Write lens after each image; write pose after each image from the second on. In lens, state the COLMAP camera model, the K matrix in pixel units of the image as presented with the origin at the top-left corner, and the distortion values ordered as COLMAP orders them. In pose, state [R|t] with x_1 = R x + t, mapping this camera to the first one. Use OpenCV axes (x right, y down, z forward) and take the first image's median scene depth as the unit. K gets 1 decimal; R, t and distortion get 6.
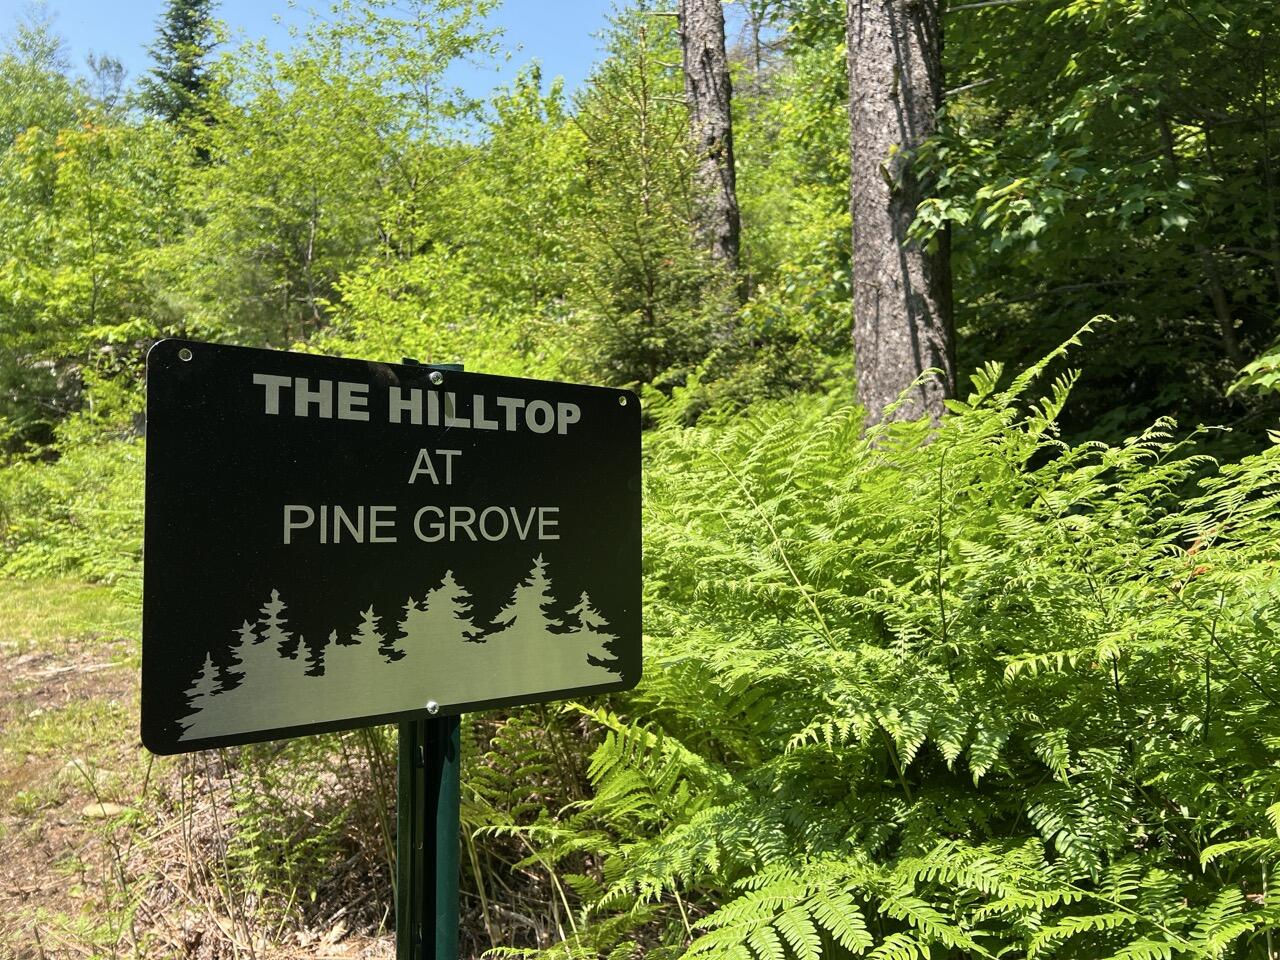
lens RADIAL K [[940.9, 0, 641.1], [0, 940.9, 457.9], [0, 0, 1]] dist [0.014257, -0.039523]
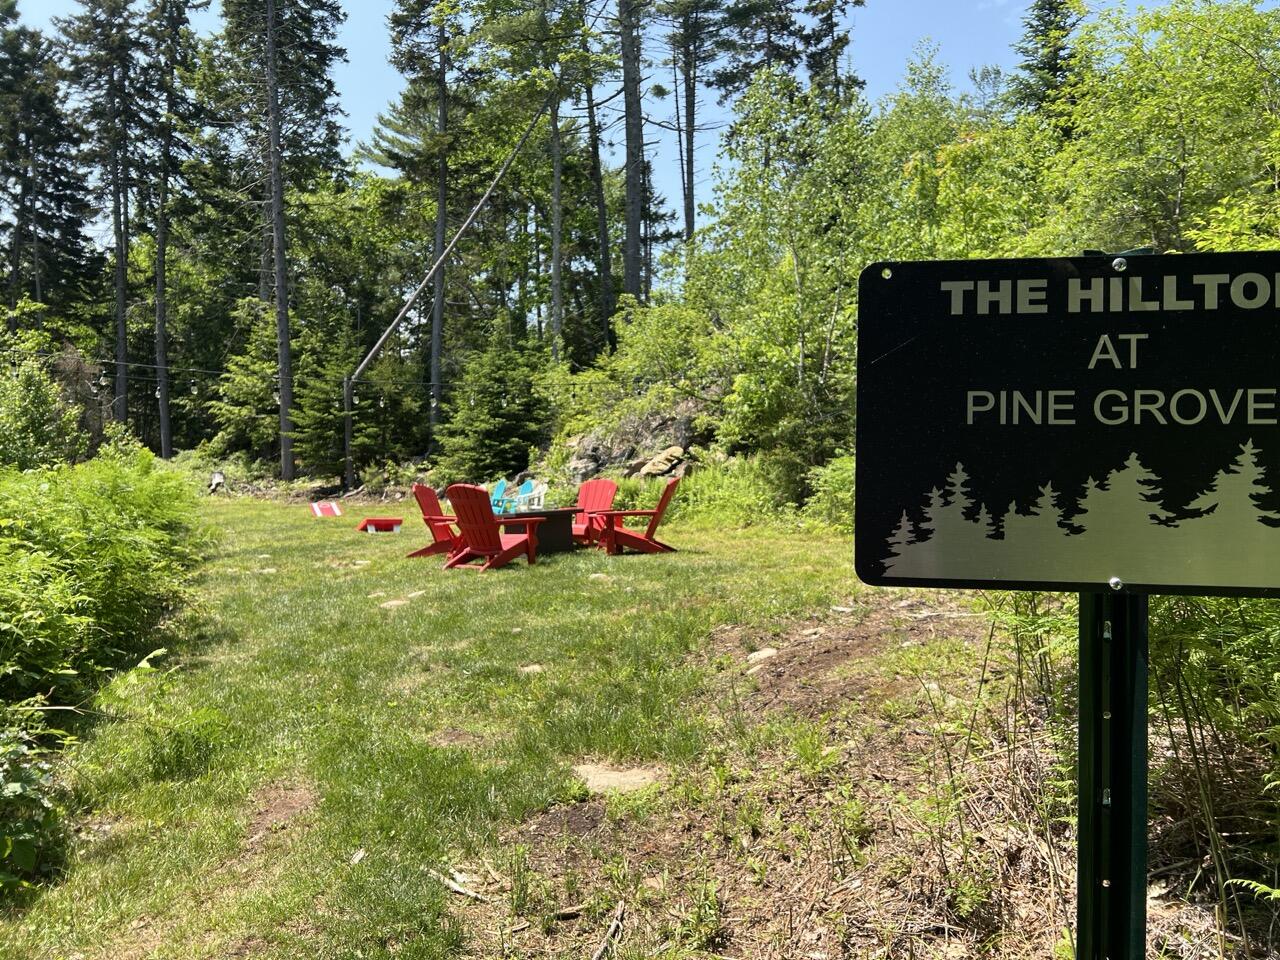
lens RADIAL K [[976.7, 0, 640.0], [0, 976.7, 480.0], [0, 0, 1]] dist [-0.025554, 0.005910]
pose [[0.631172, -0.009818, -0.775581, 0.266049], [0.030200, 0.999473, 0.011925, 0.119662], [0.775055, -0.030949, 0.631135, -0.065281]]
